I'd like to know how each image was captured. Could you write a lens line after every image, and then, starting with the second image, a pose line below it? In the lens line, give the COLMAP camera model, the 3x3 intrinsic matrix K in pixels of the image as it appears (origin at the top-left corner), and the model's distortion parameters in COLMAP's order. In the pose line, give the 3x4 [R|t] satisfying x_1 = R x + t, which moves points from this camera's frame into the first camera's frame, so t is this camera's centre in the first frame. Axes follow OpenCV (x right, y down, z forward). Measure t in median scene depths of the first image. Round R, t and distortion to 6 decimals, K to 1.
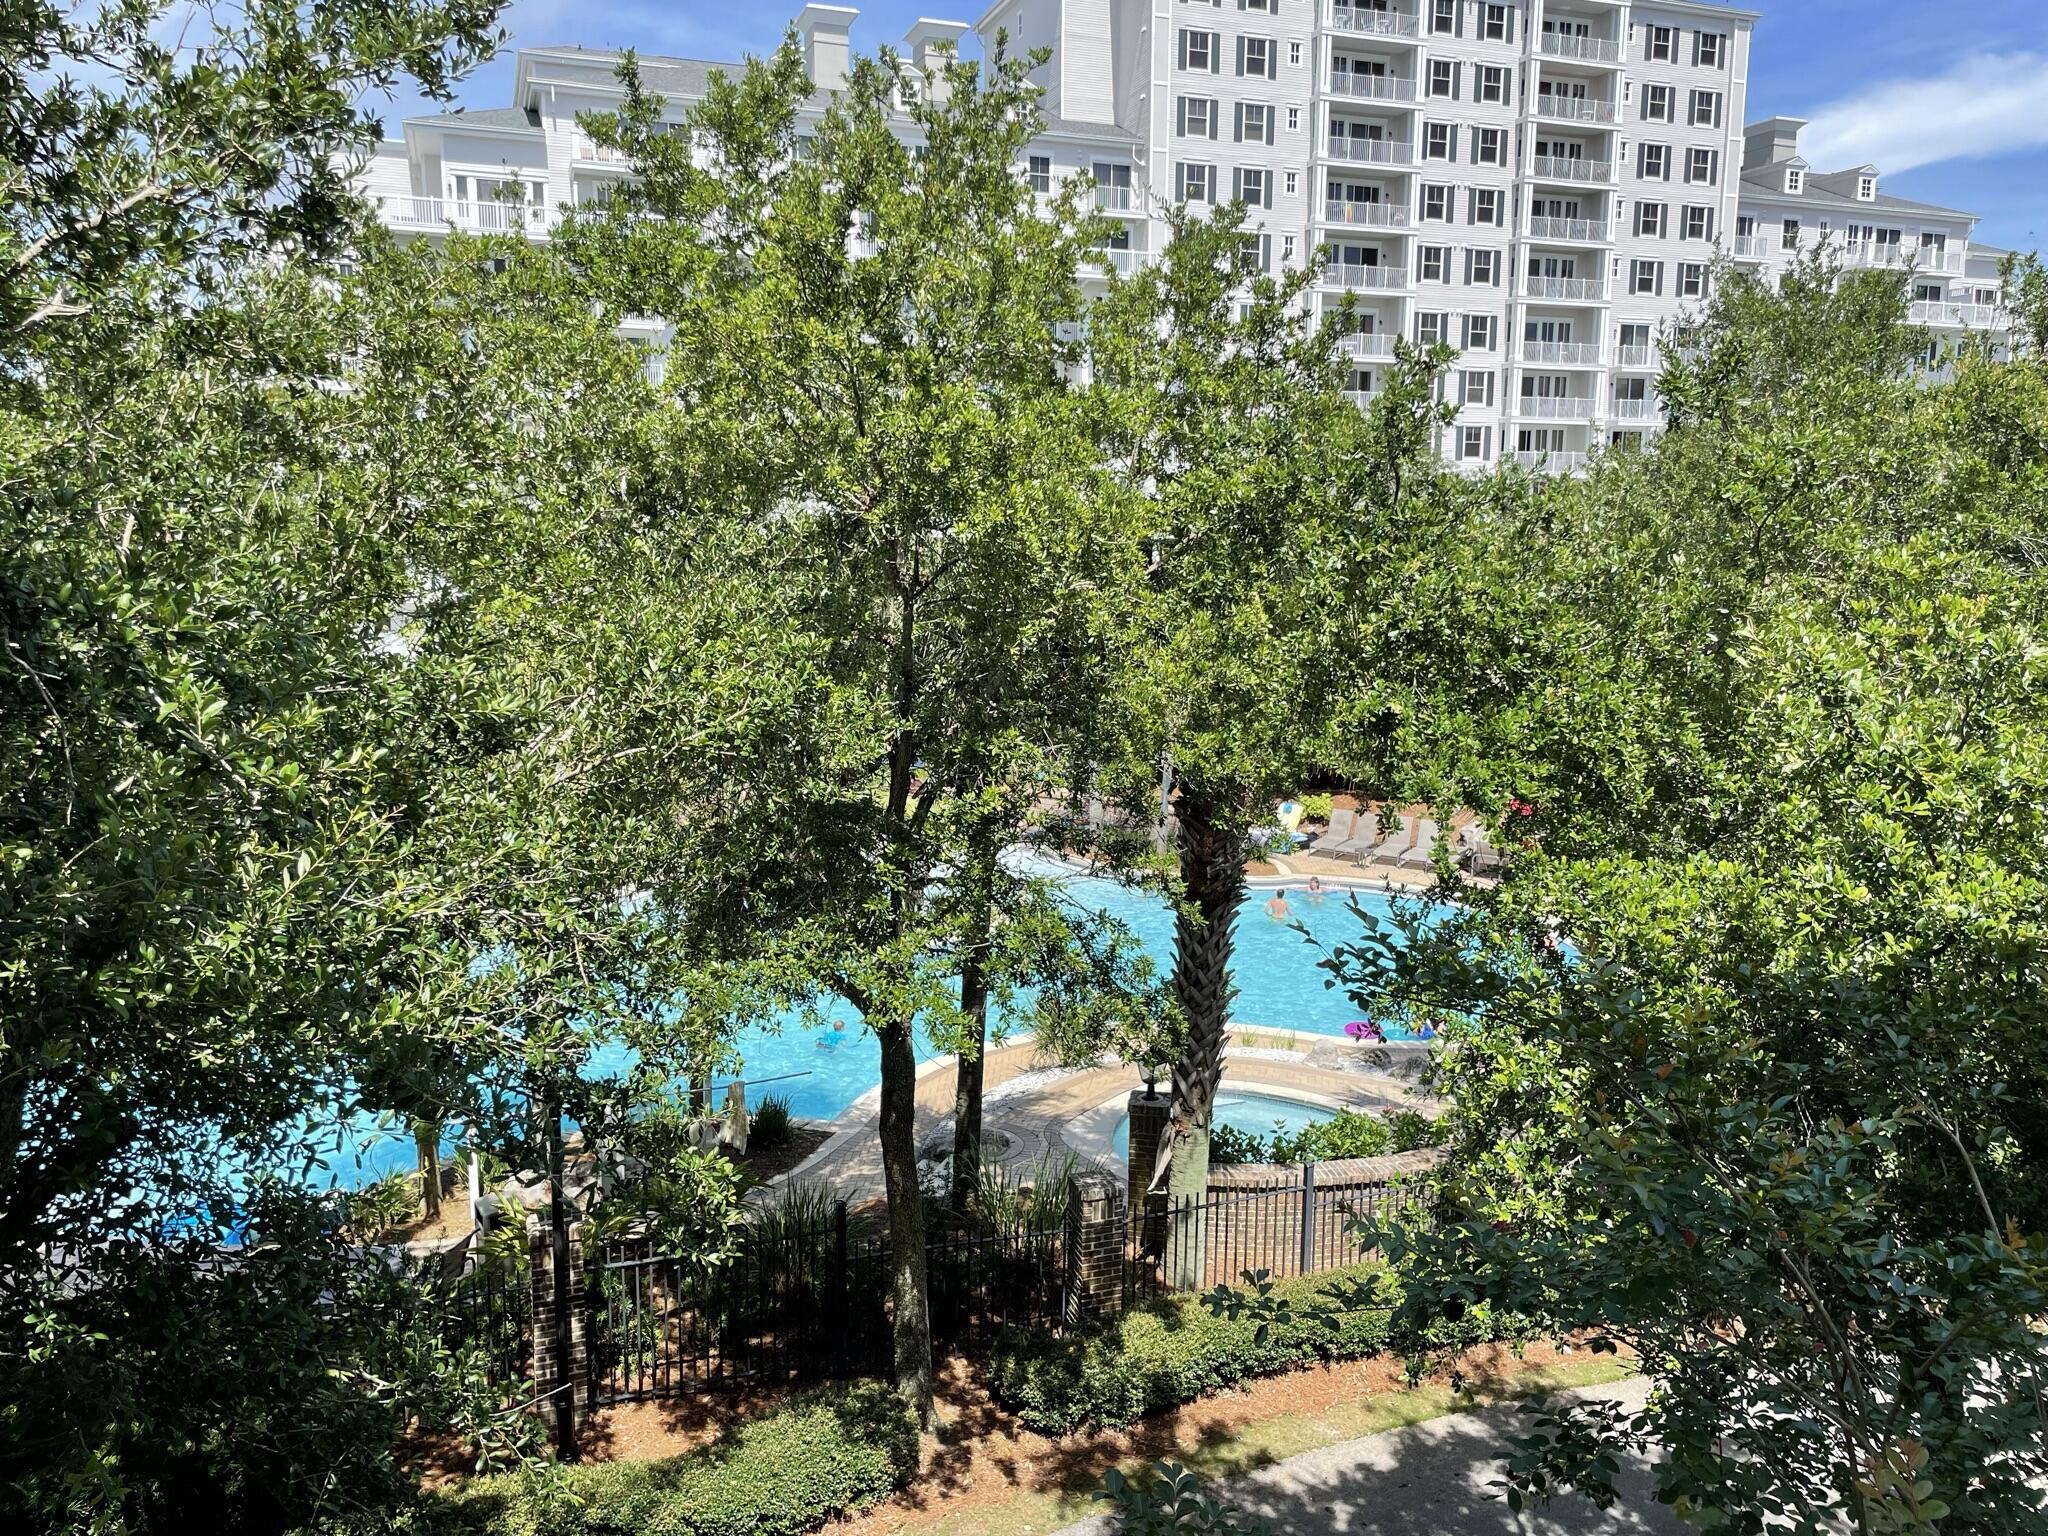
lens RADIAL K [[1537.9, 0, 1043.8], [0, 1537.9, 742.7], [0, 0, 1]] dist [0.080847, -0.103400]
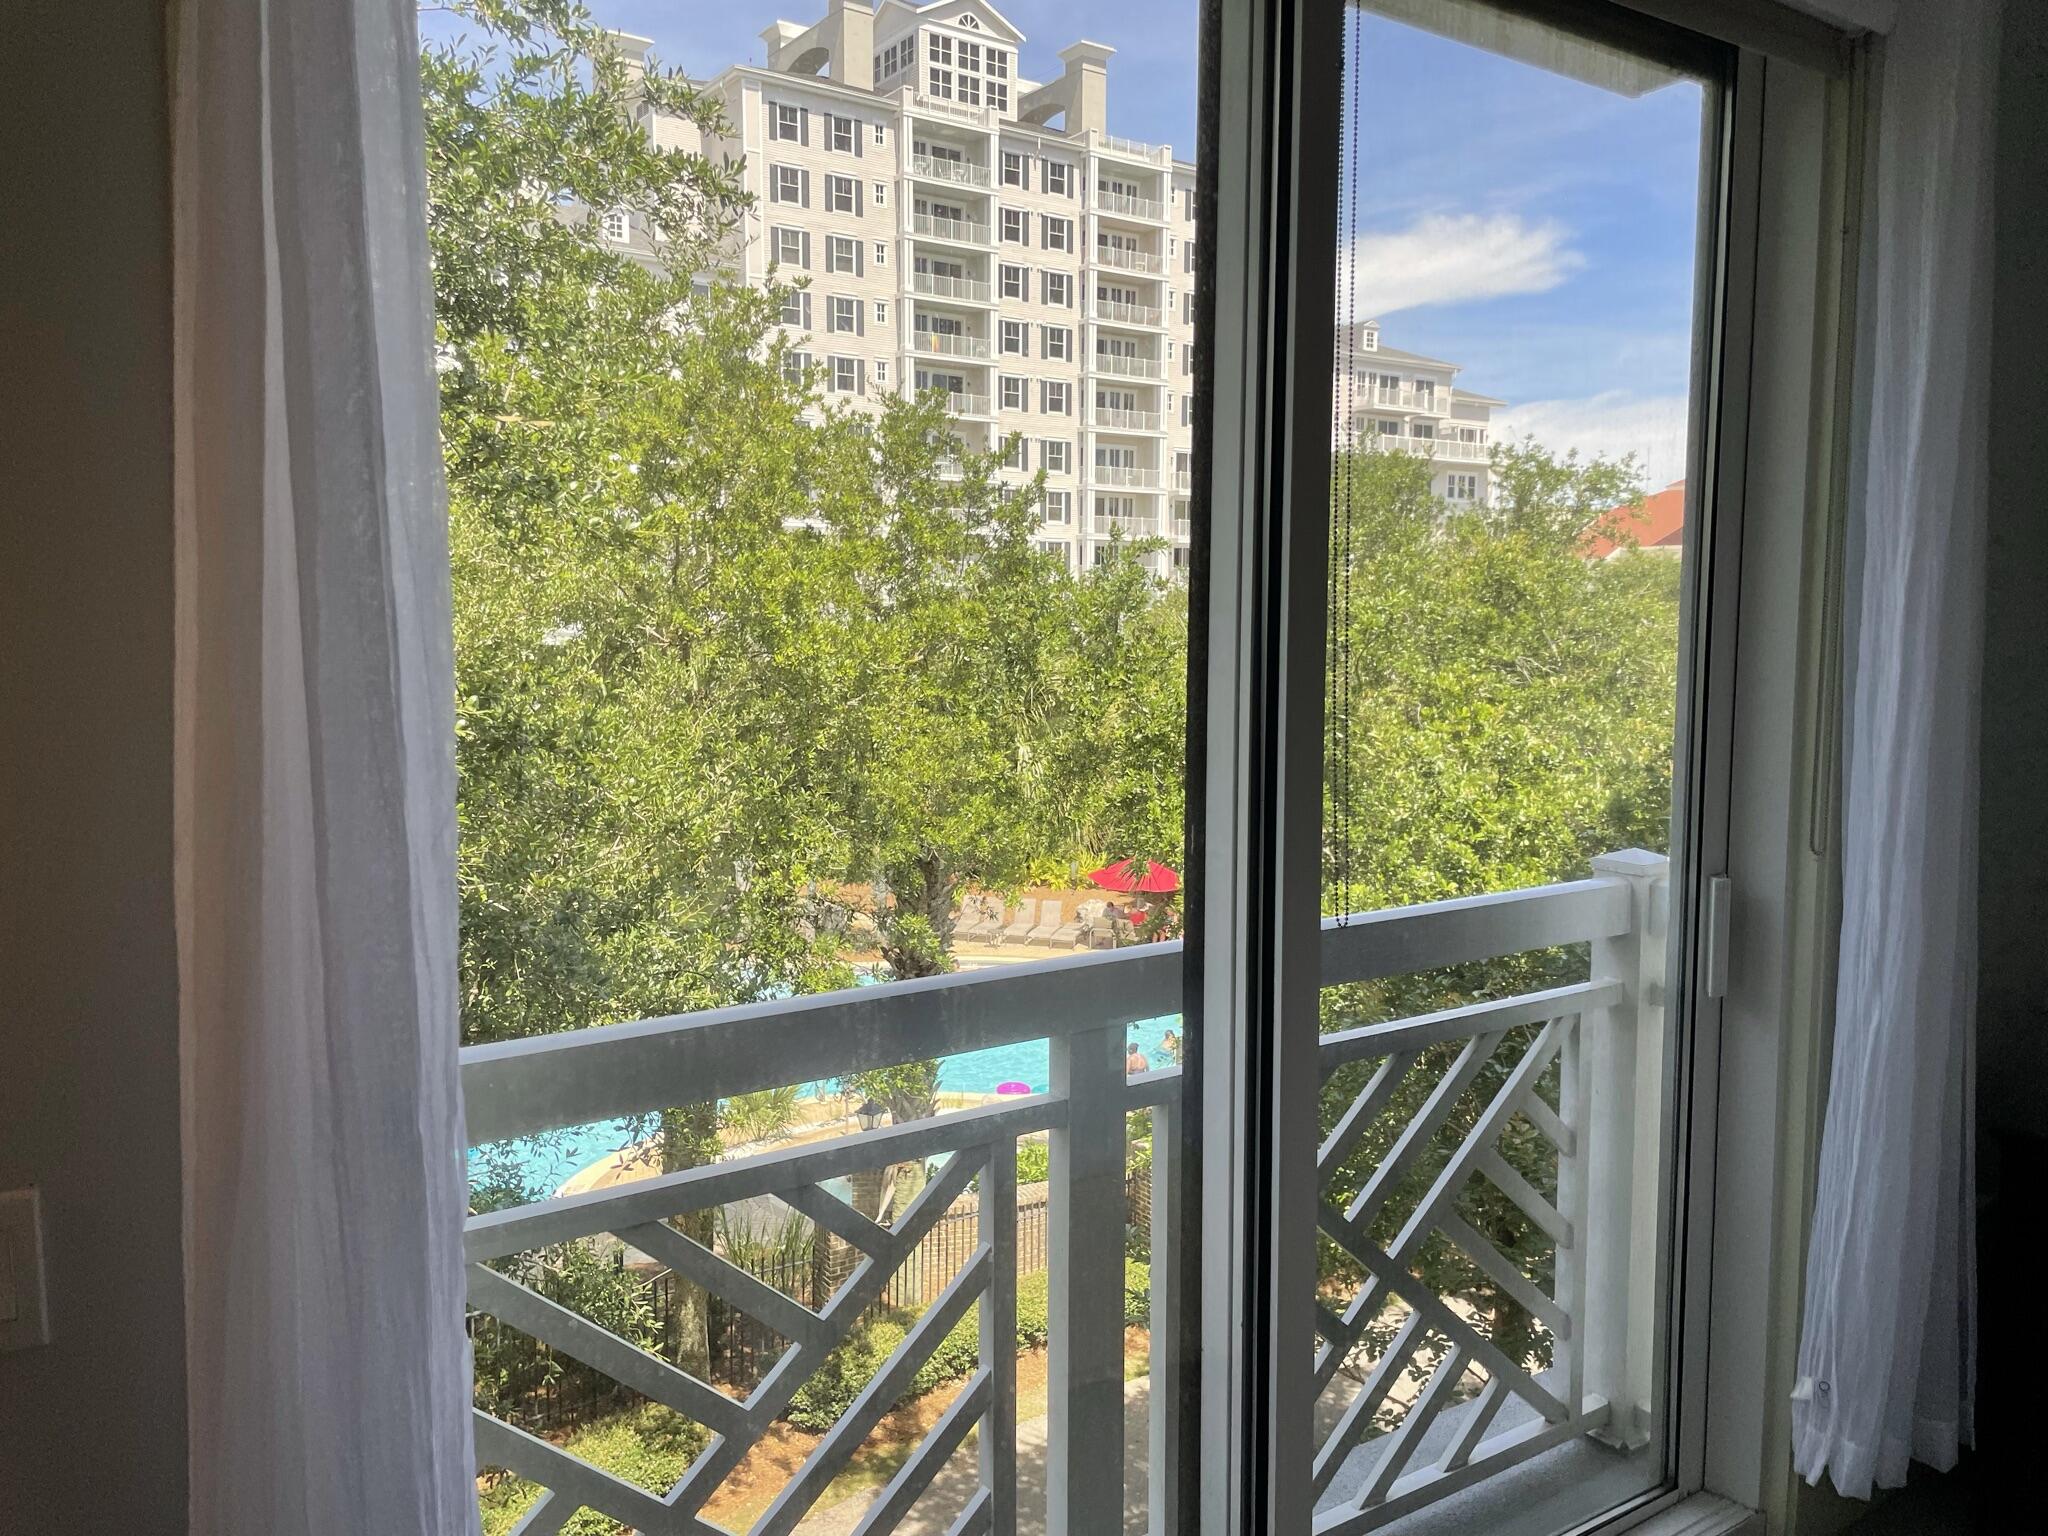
lens RADIAL K [[1540.8, 0, 1018.2], [0, 1540.8, 754.5], [0, 0, 1]] dist [0.090615, -0.117099]
pose [[0.968193, -0.024659, 0.248985, -0.131664], [0.039091, 0.997819, -0.053188, 0.009739], [-0.247130, 0.061229, 0.967046, -0.196492]]
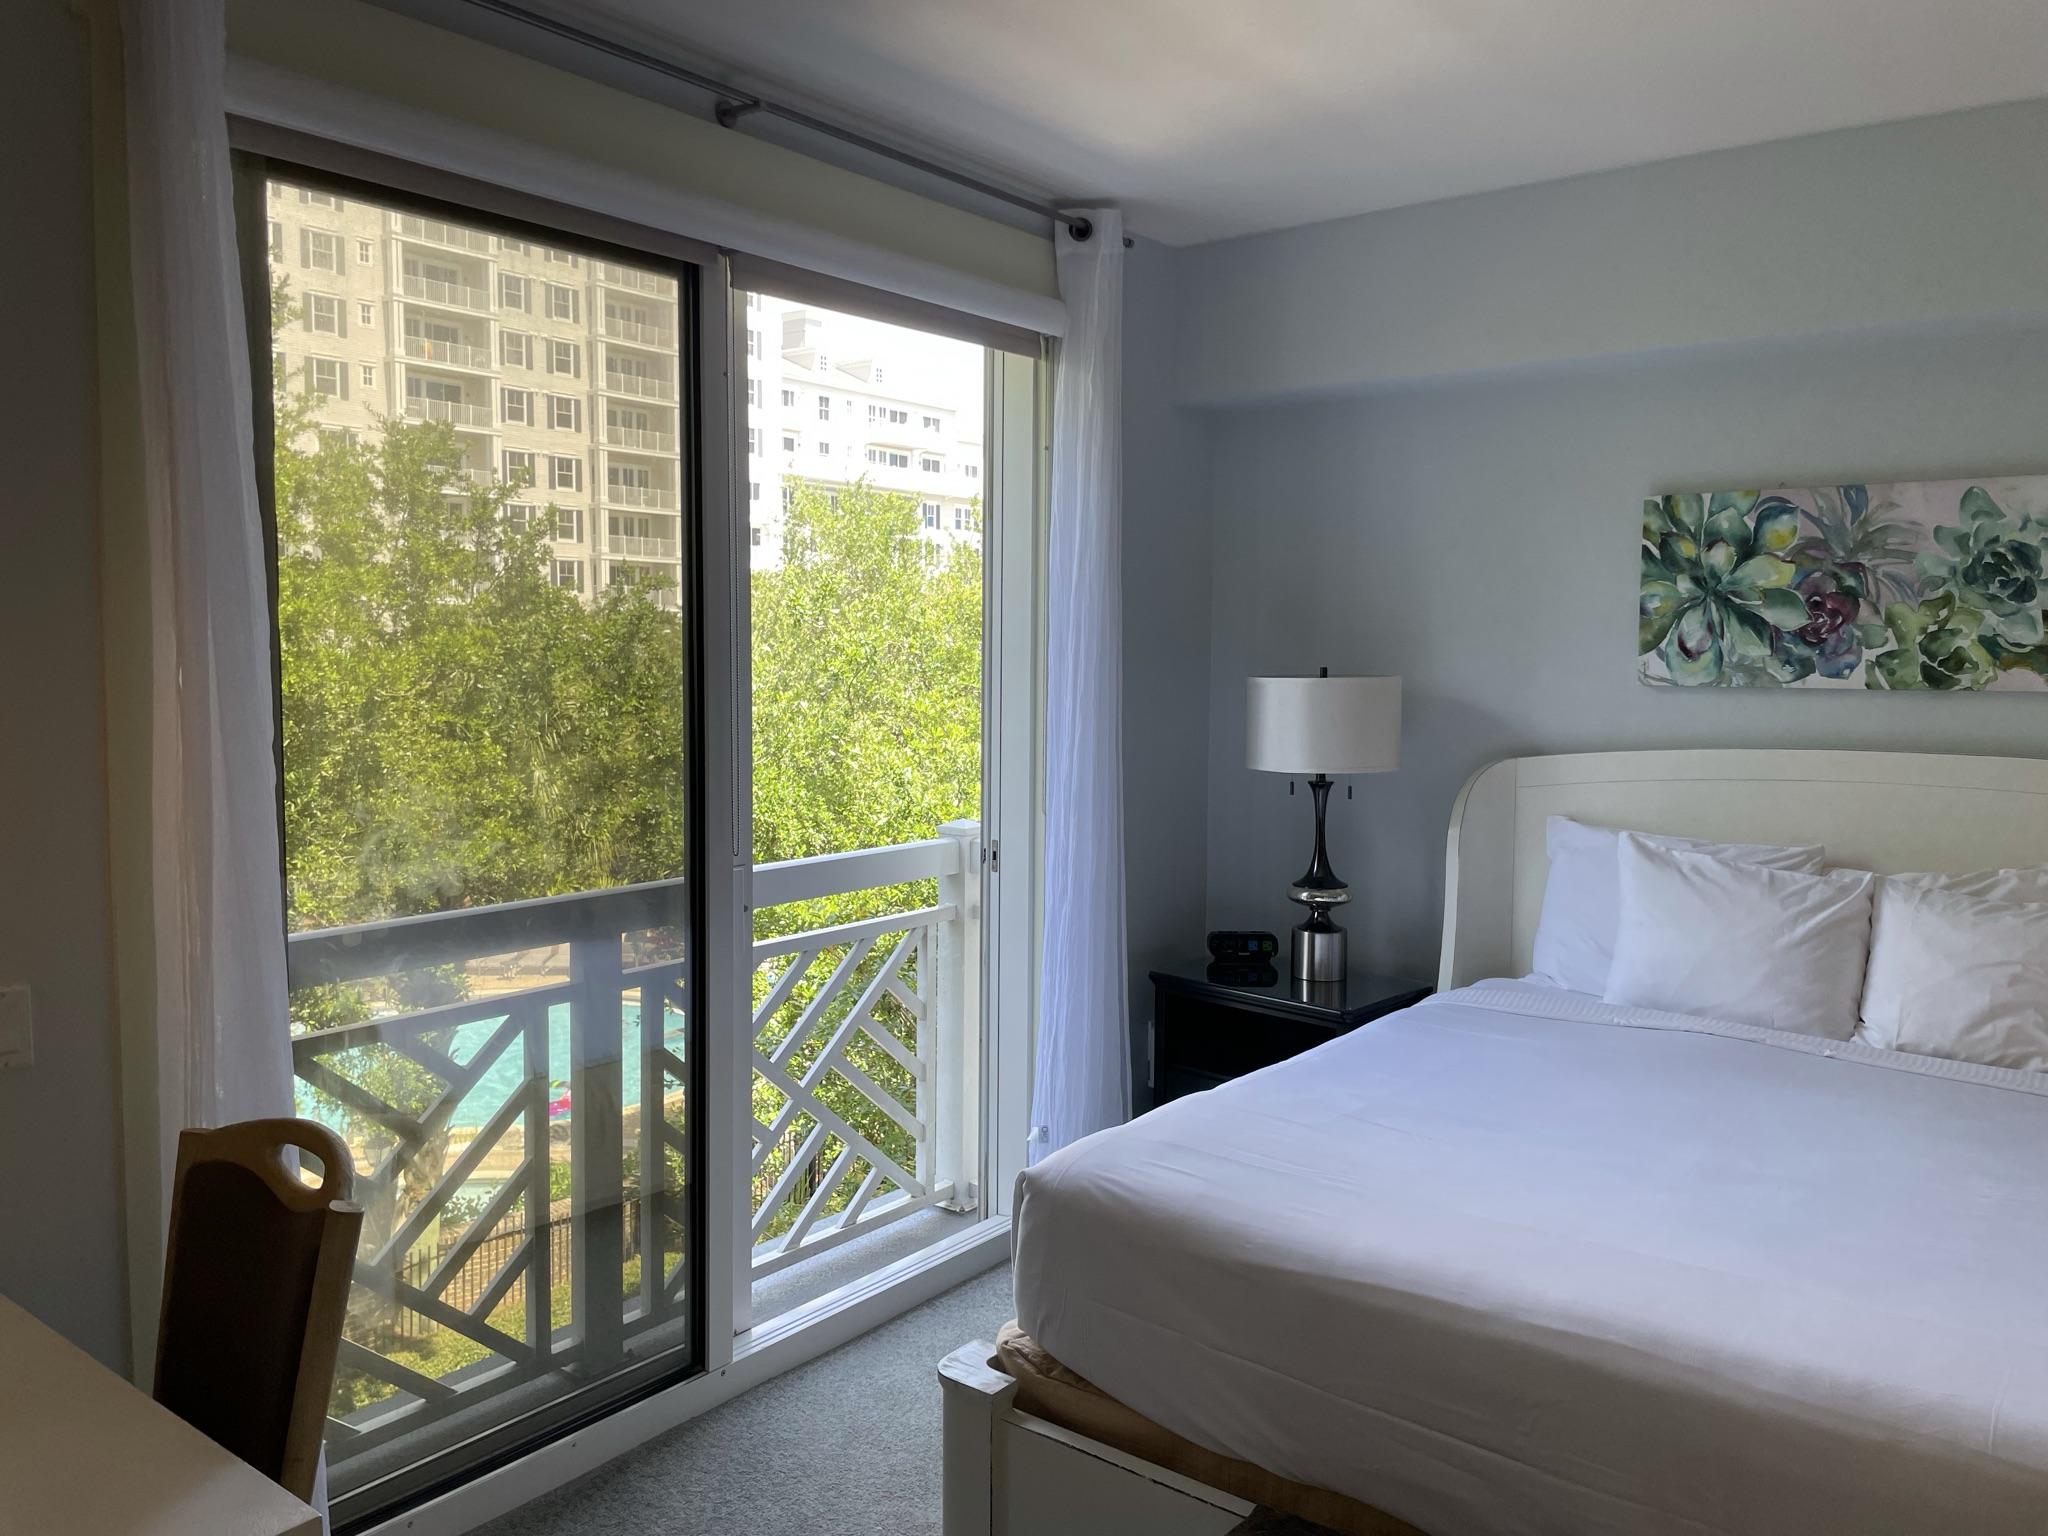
lens RADIAL K [[1540.8, 0, 1018.2], [0, 1540.8, 754.5], [0, 0, 1]] dist [0.090615, -0.117099]
pose [[0.848335, -0.036418, 0.528206, -0.160461], [0.073906, 0.996010, -0.050026, 0.018524], [-0.524276, 0.081477, 0.847641, -0.297887]]
